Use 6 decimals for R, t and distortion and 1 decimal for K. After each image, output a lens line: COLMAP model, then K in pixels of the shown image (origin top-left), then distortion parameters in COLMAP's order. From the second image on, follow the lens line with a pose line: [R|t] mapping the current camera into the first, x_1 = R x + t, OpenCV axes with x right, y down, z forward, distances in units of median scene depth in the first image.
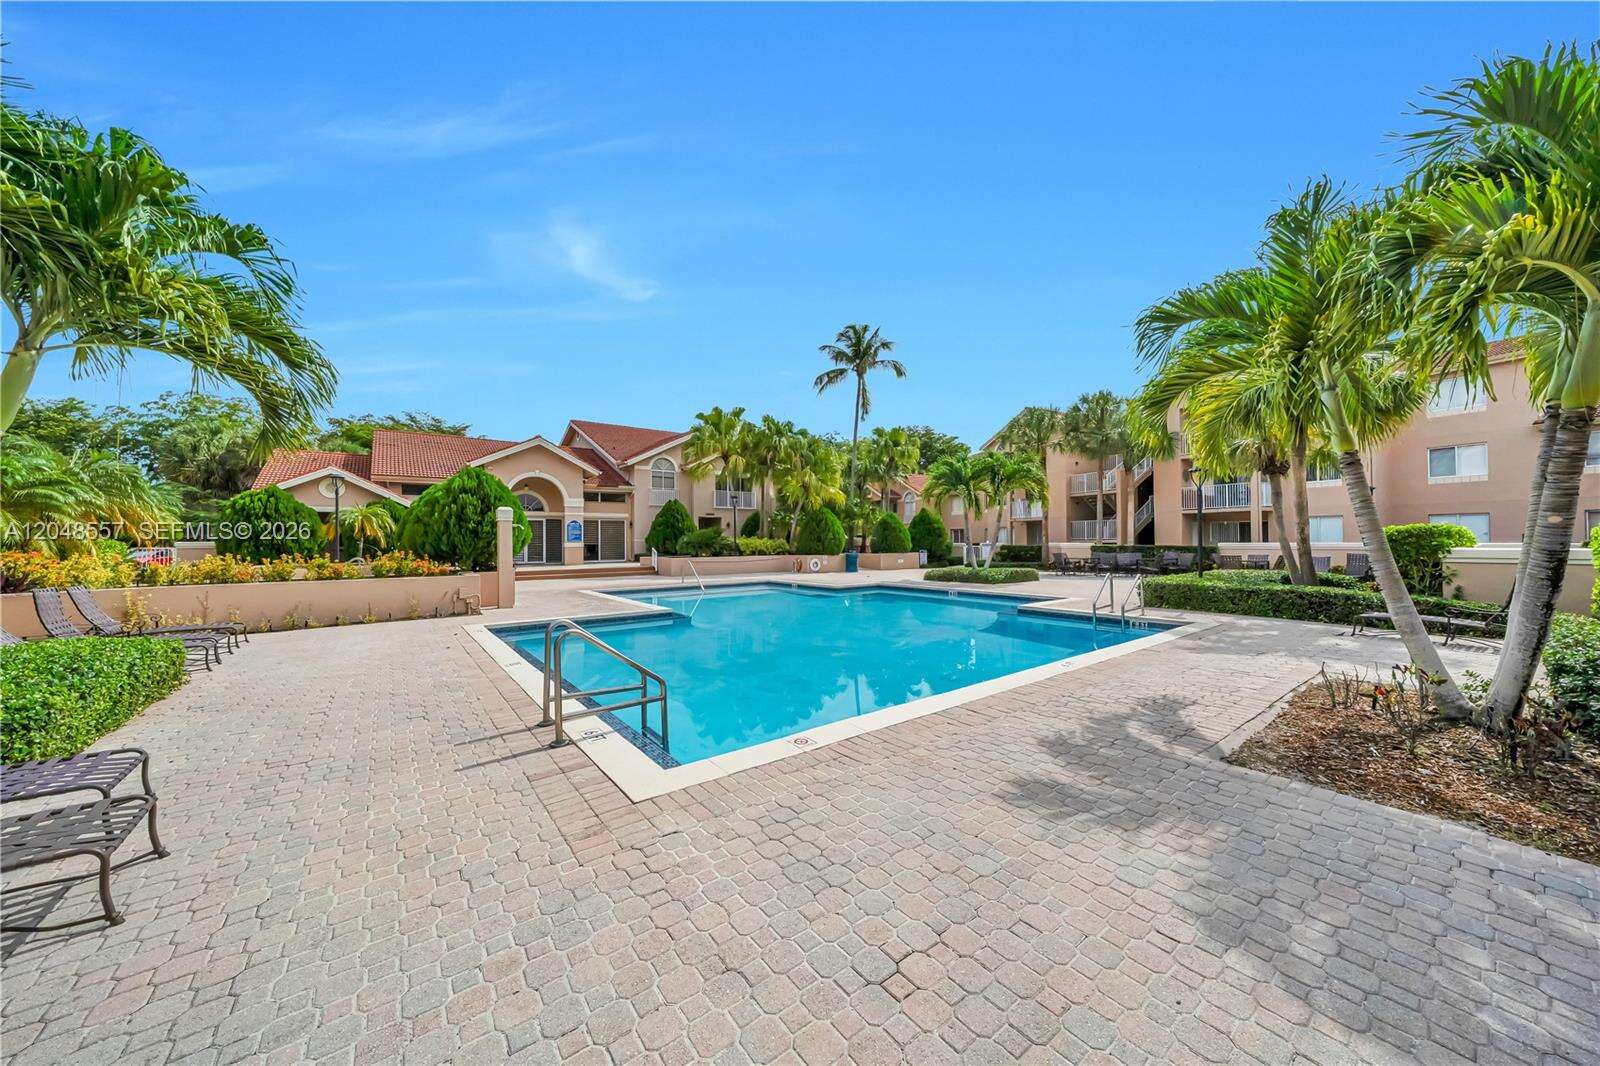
lens RADIAL K [[549.6, 0, 800.0], [0, 549.6, 533.0], [0, 0, 1]] dist [-0.000012, 0.000009]
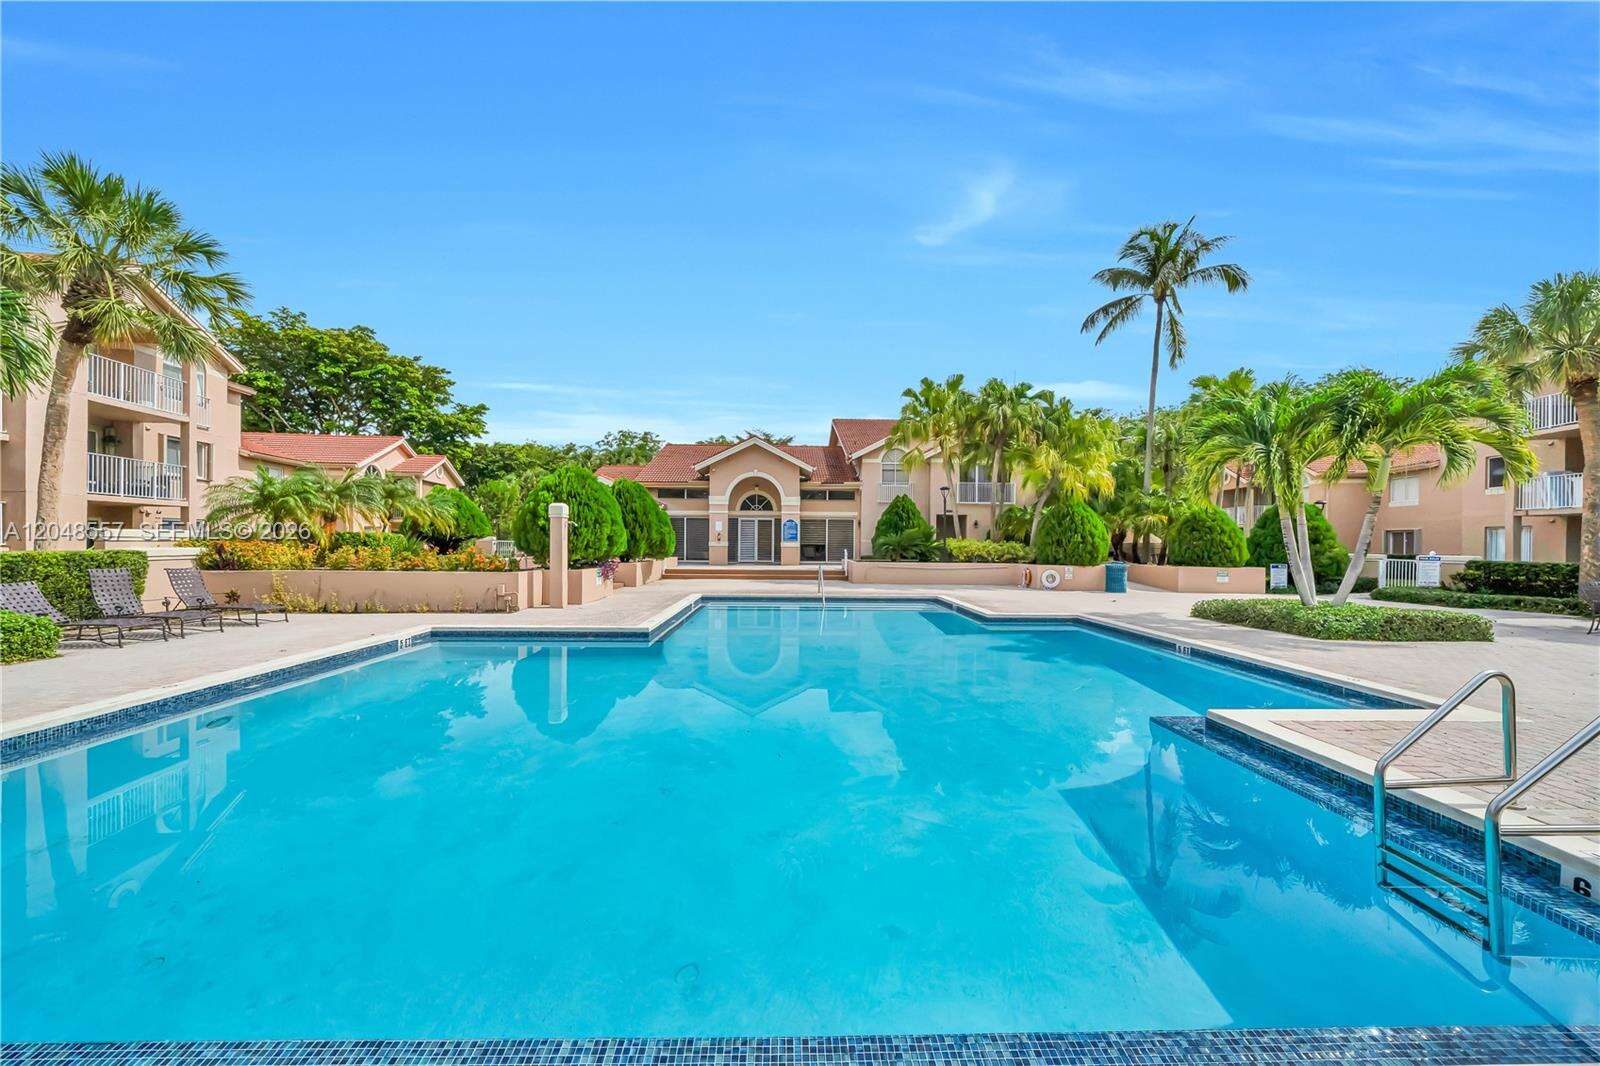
lens RADIAL K [[550.3, 0, 796.2], [0, 550.3, 543.2], [0, 0, 1]] dist [0.000610, 0.000038]
pose [[0.809545, 0.016821, -0.586817, 0.159191], [-0.007831, 0.999810, 0.017856, 0.001596], [0.587006, -0.009860, 0.809523, 0.202619]]
